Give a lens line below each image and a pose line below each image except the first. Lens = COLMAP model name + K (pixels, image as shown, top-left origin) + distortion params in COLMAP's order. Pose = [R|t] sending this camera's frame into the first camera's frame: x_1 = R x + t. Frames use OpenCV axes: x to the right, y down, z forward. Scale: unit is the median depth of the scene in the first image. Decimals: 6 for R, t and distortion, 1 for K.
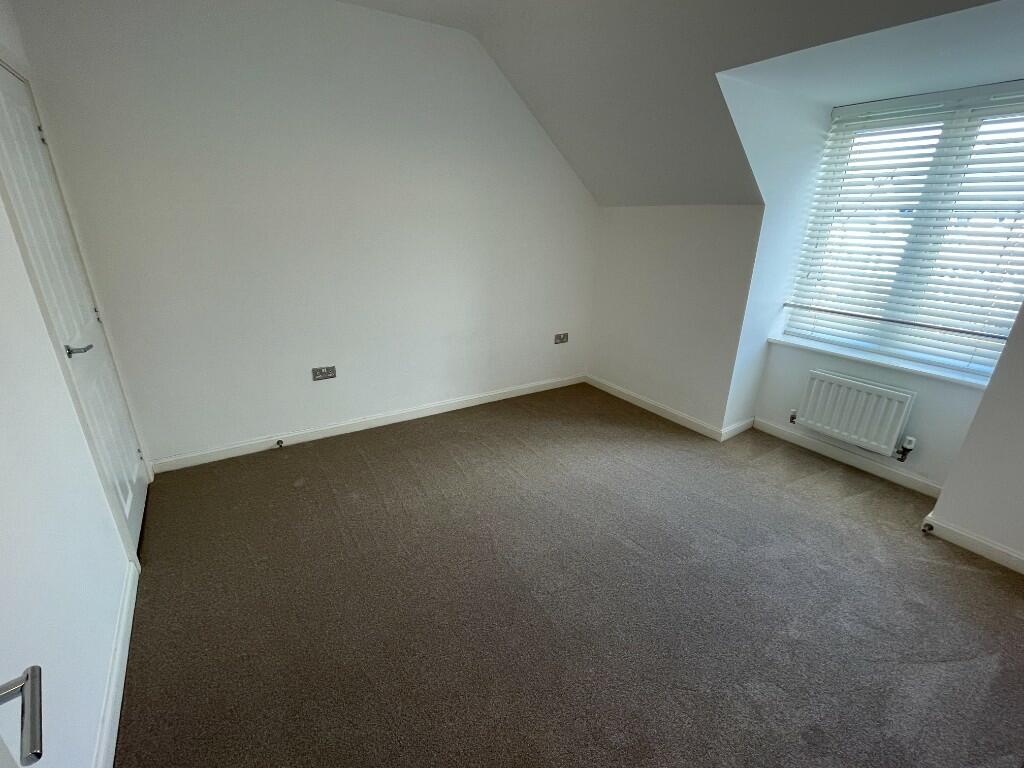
lens RADIAL K [[454.5, 0, 503.0], [0, 454.5, 385.6], [0, 0, 1]] dist [-0.004932, 0.000072]
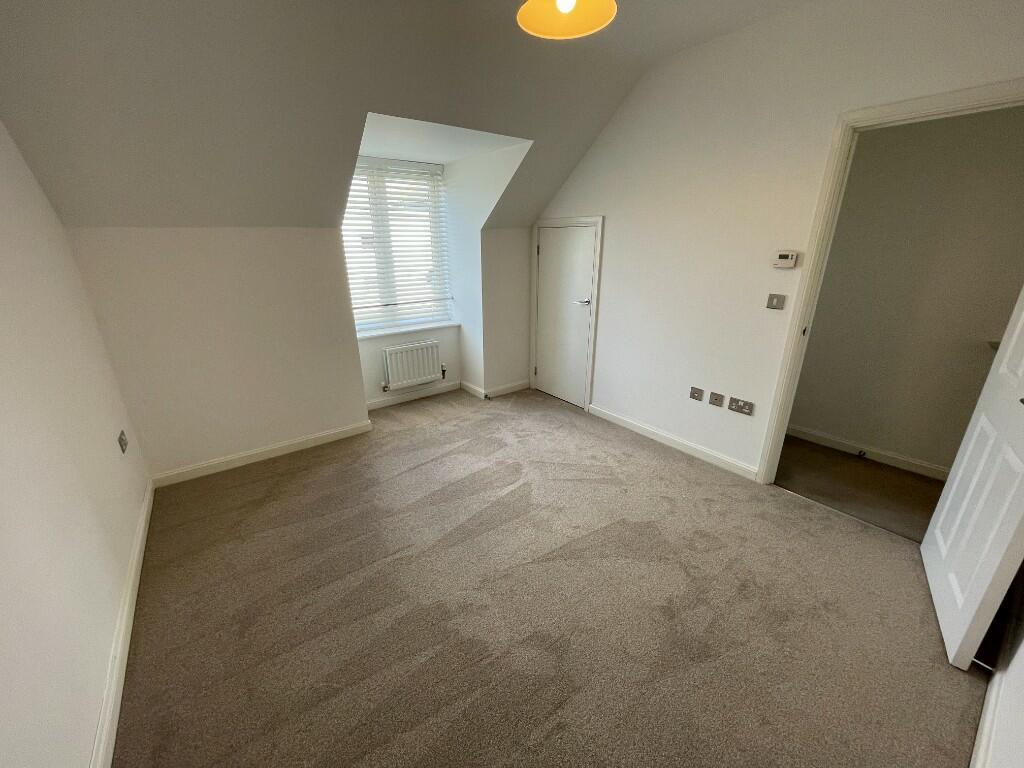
lens RADIAL K [[413.1, 0, 505.5], [0, 413.1, 386.5], [0, 0, 1]] dist [-0.000046, 0.000283]
pose [[-0.088062, -0.349202, 0.932900, -0.566582], [0.346145, 0.867448, 0.357376, -0.263696], [-0.934039, 0.354390, 0.044485, 0.664580]]
